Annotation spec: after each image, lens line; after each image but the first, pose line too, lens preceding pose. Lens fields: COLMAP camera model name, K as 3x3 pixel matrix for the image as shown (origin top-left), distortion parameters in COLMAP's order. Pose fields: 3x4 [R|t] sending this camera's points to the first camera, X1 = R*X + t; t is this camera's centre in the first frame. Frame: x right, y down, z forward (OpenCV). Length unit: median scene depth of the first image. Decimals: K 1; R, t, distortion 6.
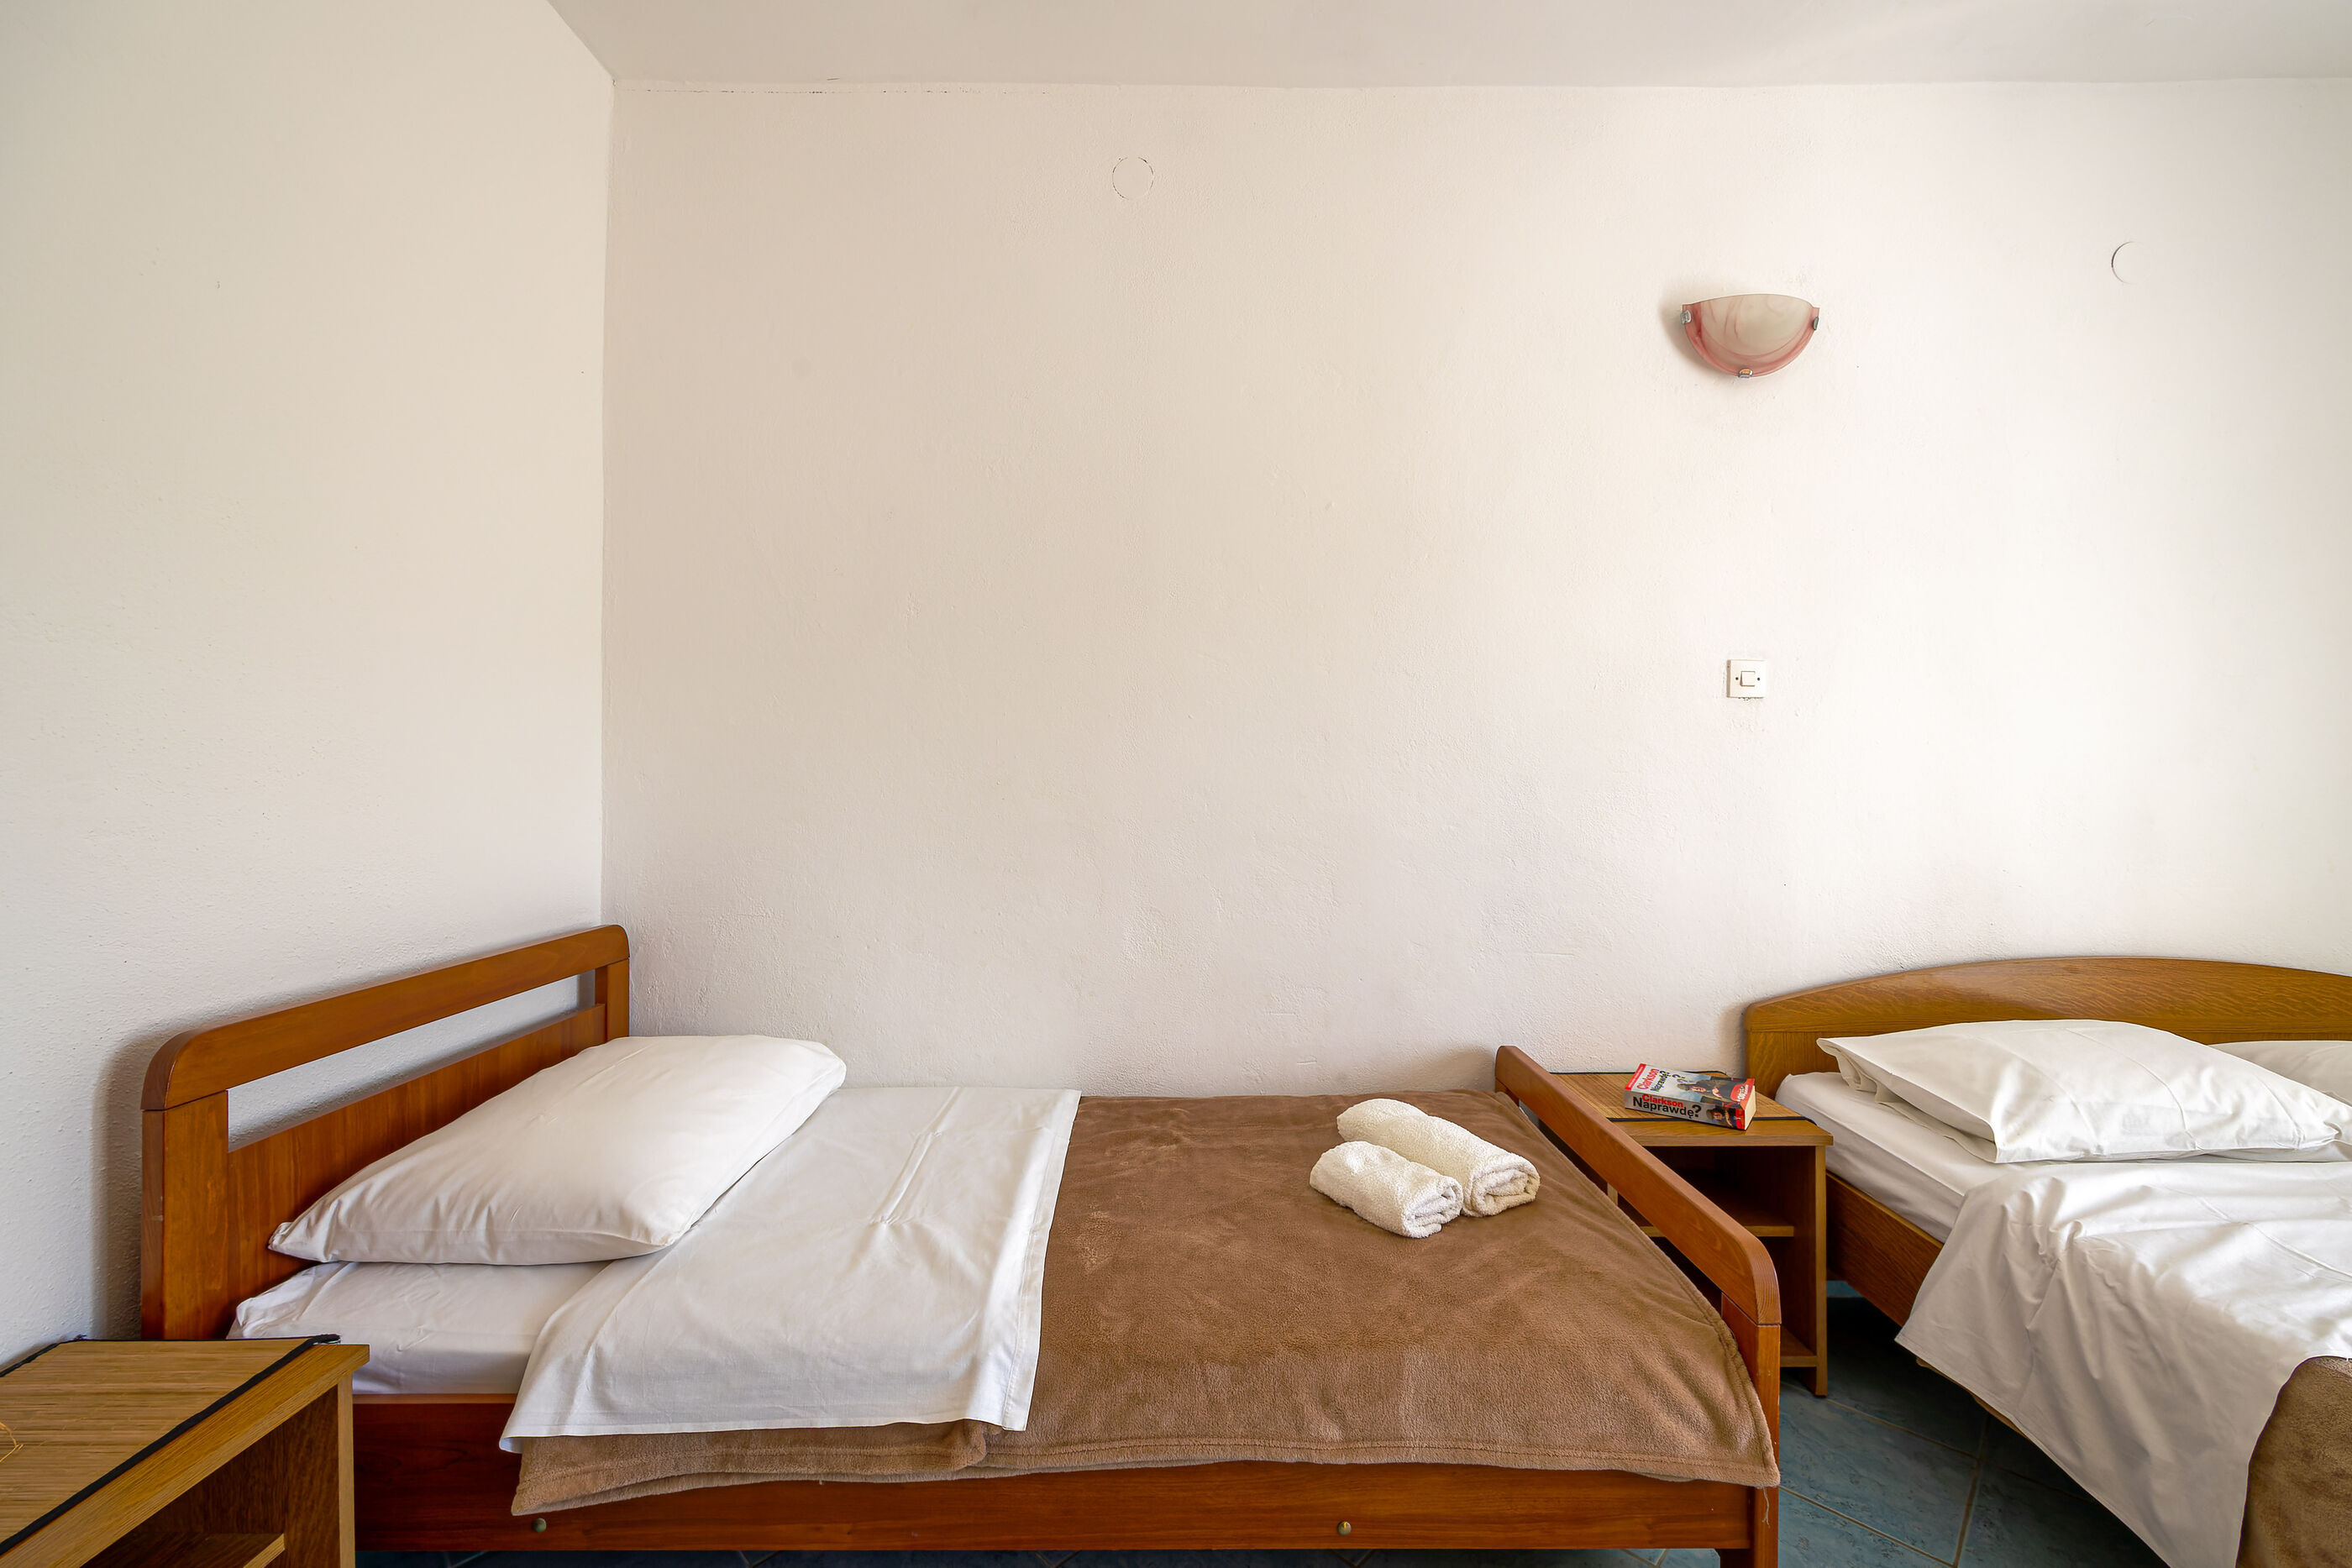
lens RADIAL K [[943.9, 0, 1176.0], [0, 943.9, 784.0], [0, 0, 1]] dist [-0.000236, 0.000097]
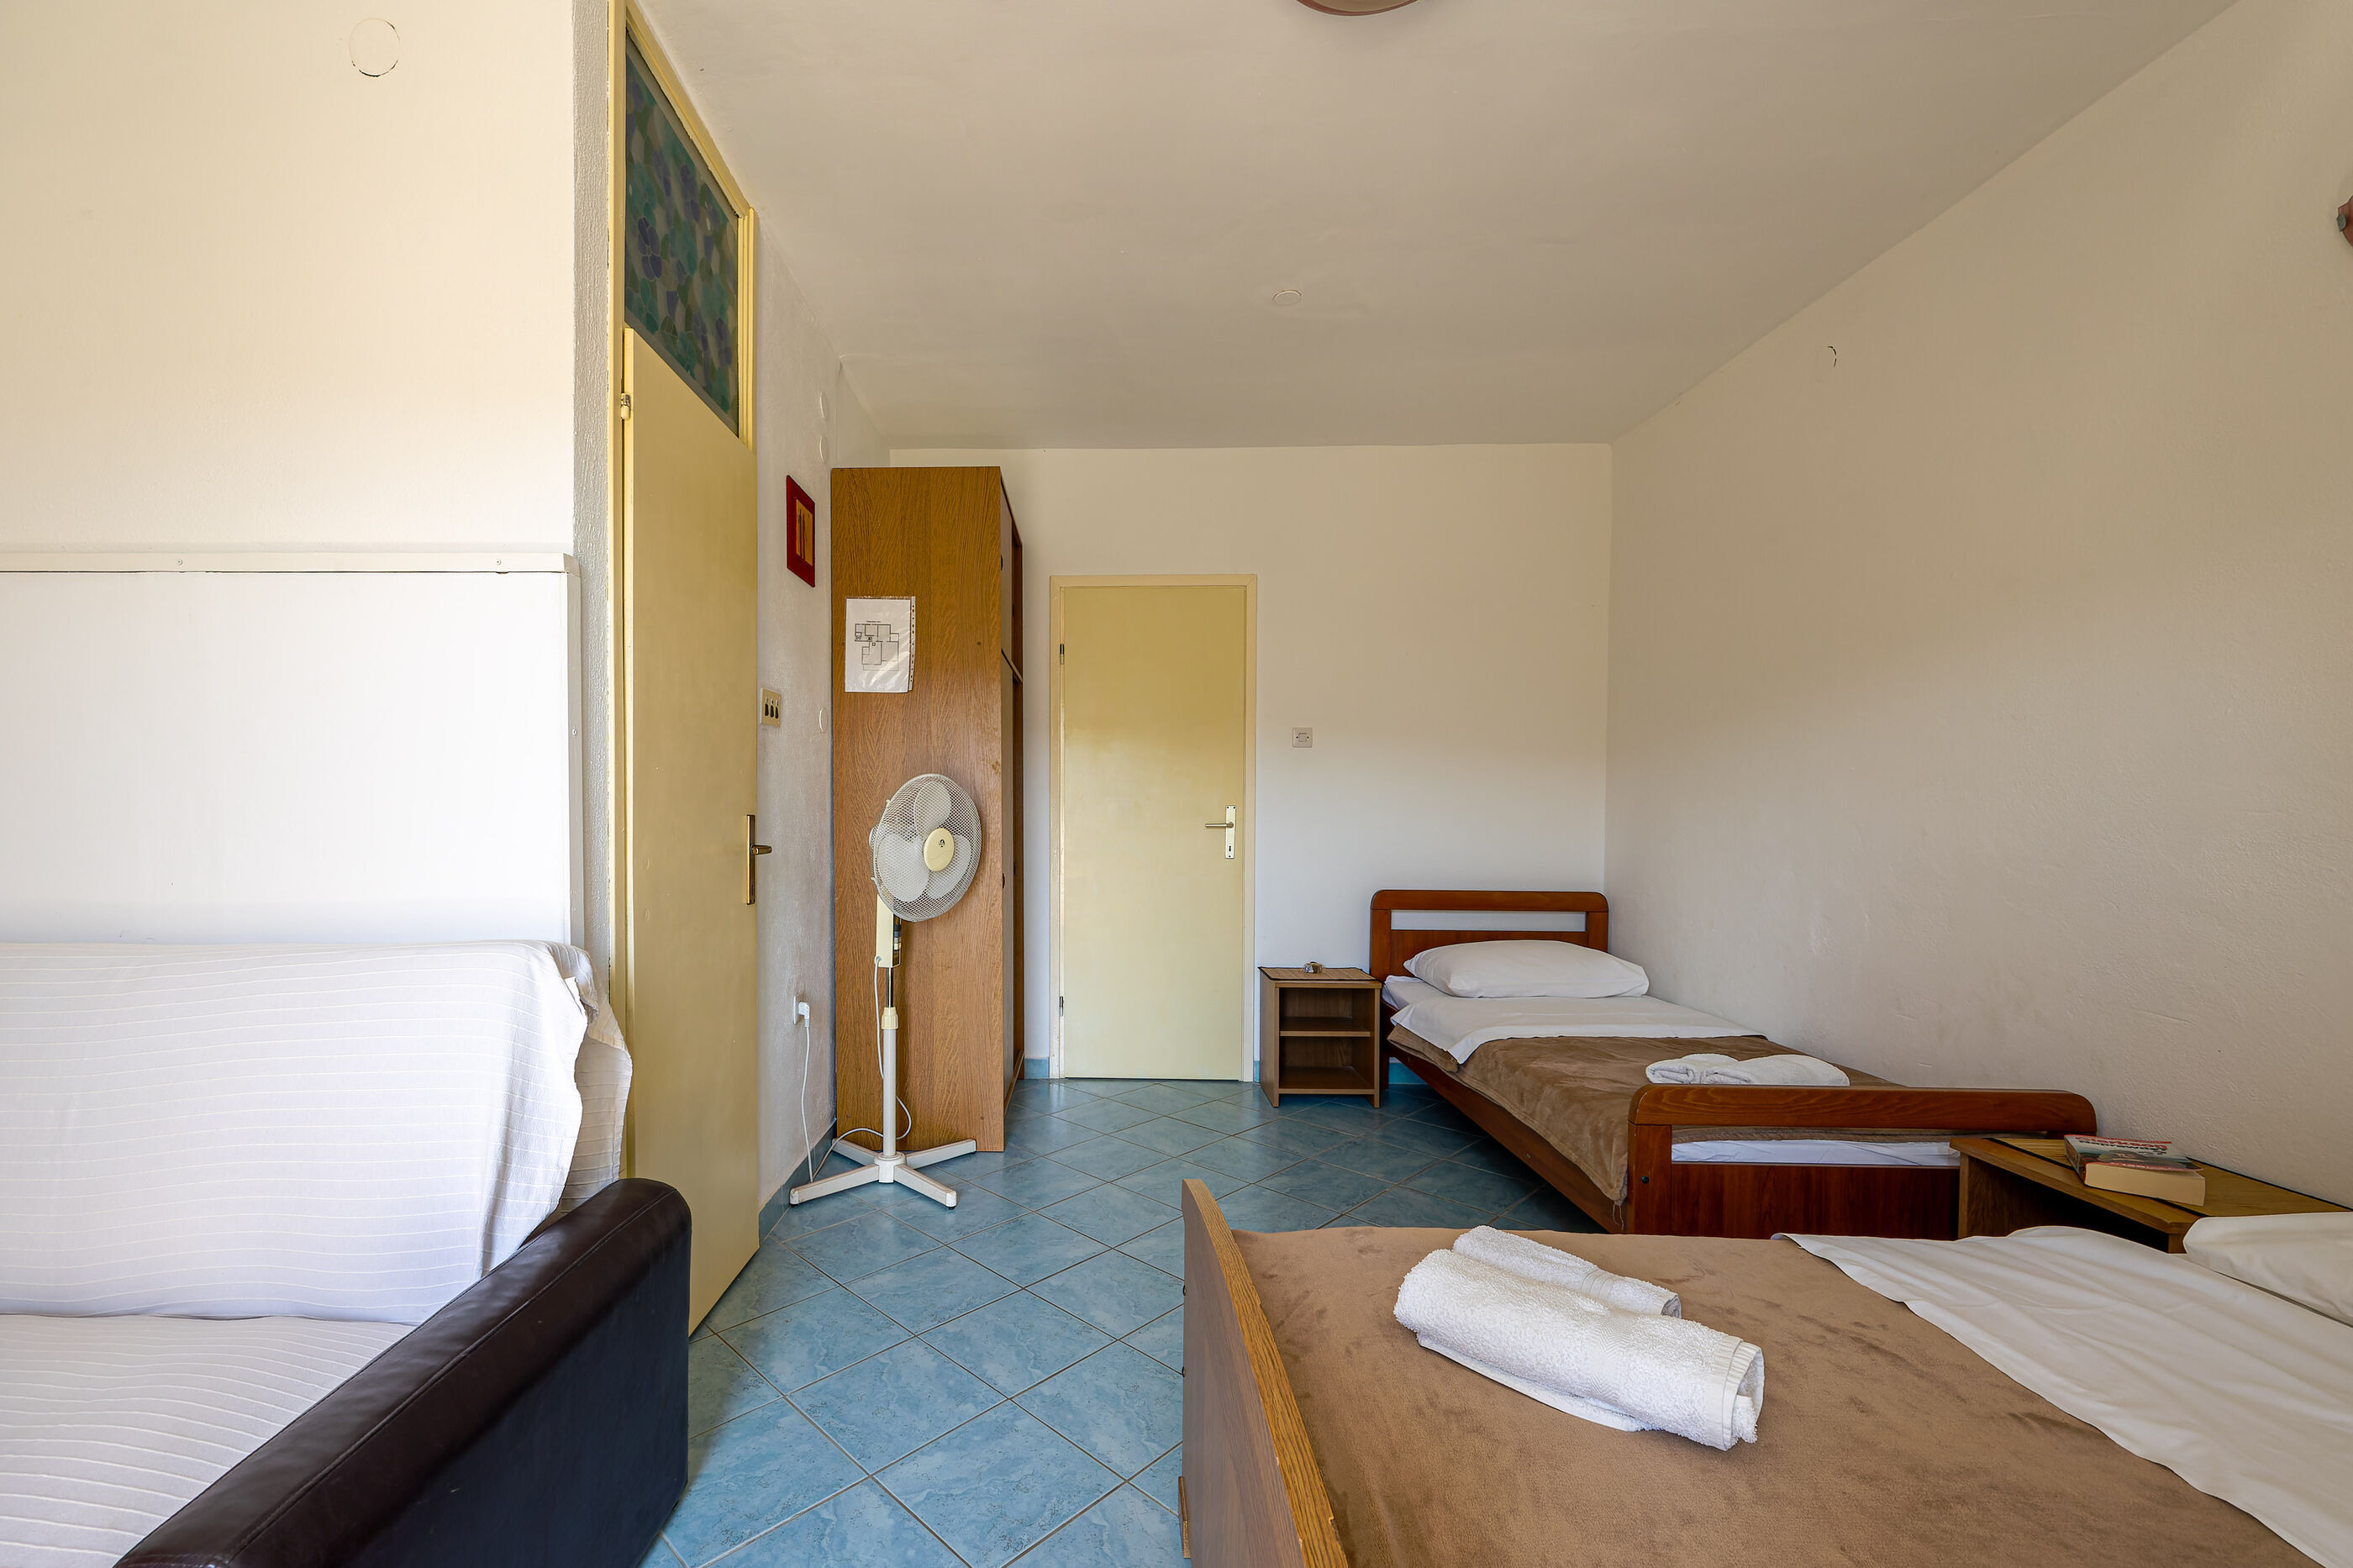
lens RADIAL K [[958.5, 0, 1093.3], [0, 958.5, 838.5], [0, 0, 1]] dist [-0.001083, 0.000336]
pose [[-0.008342, 0.023984, -0.999678, 2.143761], [-0.013682, 0.999616, 0.024097, 0.010053], [0.999872, 0.013878, -0.008011, -0.000437]]
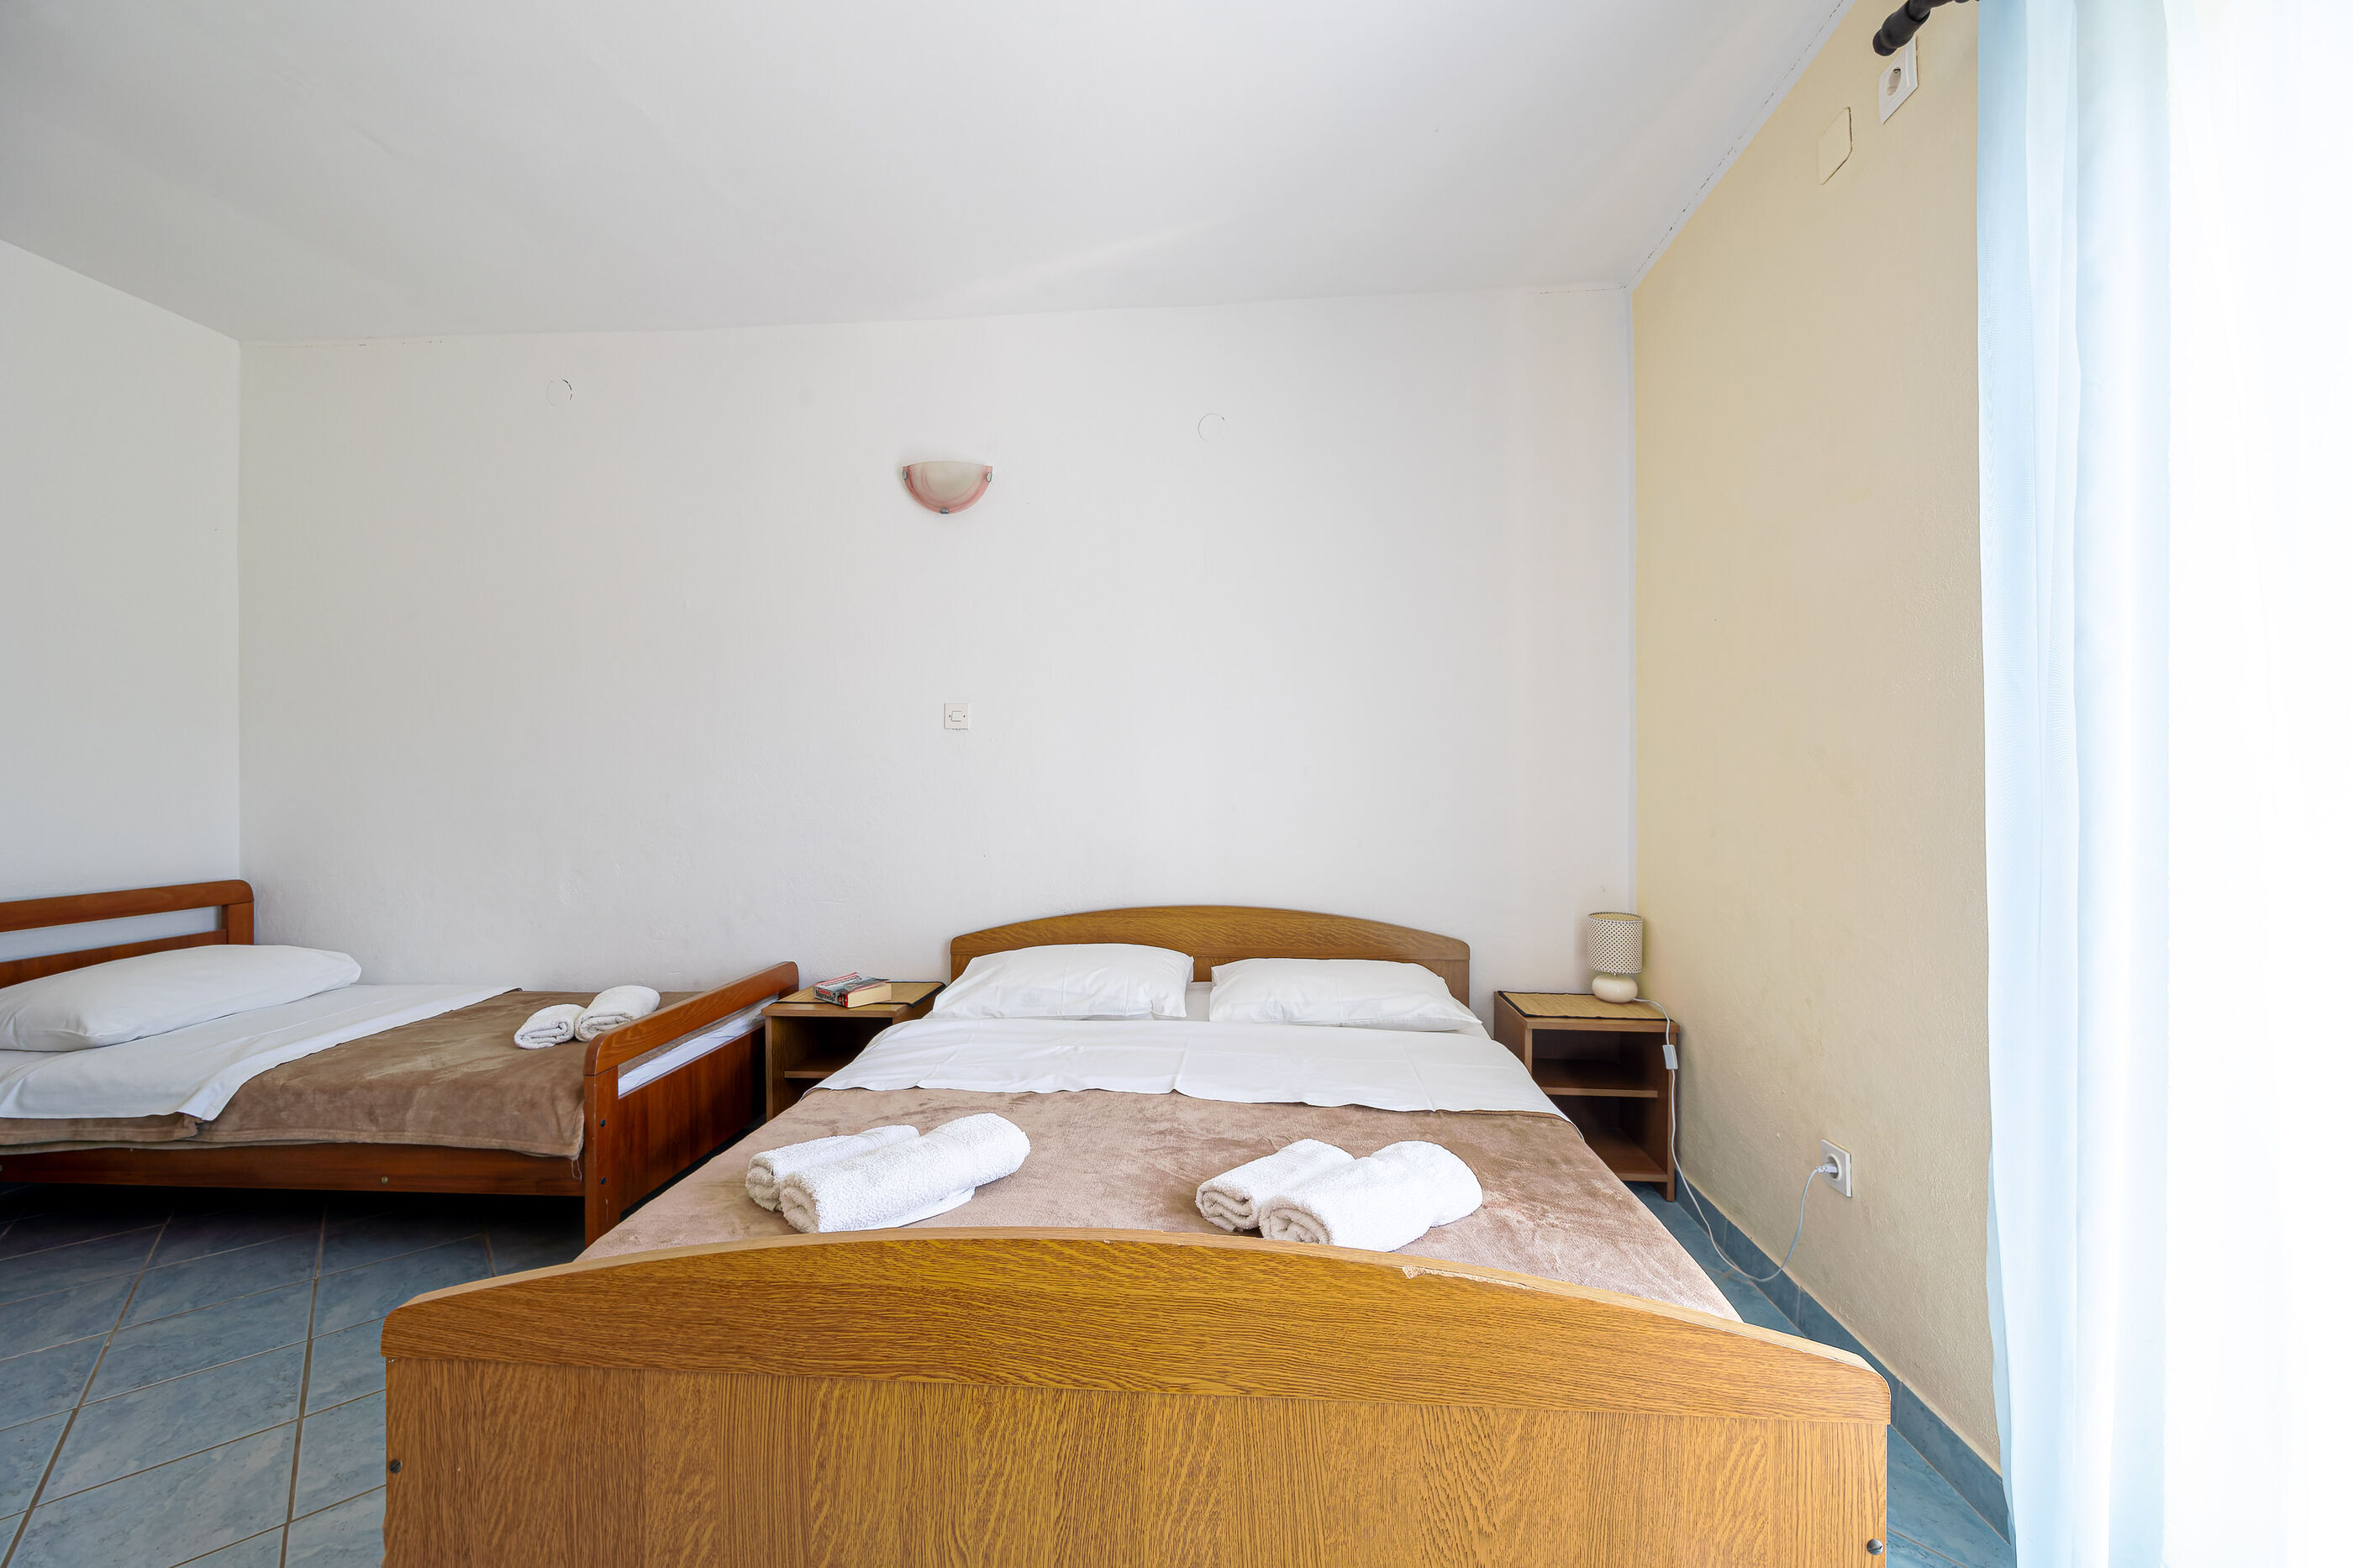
lens RADIAL K [[911.3, 0, 1176.5], [0, 911.3, 784.0], [0, 0, 1]] dist [-0.000023, 0.000037]
pose [[0.997696, -0.005669, -0.067600, 1.708103], [0.005552, 0.999983, -0.001918, -0.000435], [0.067610, 0.001538, 0.997711, -0.656310]]
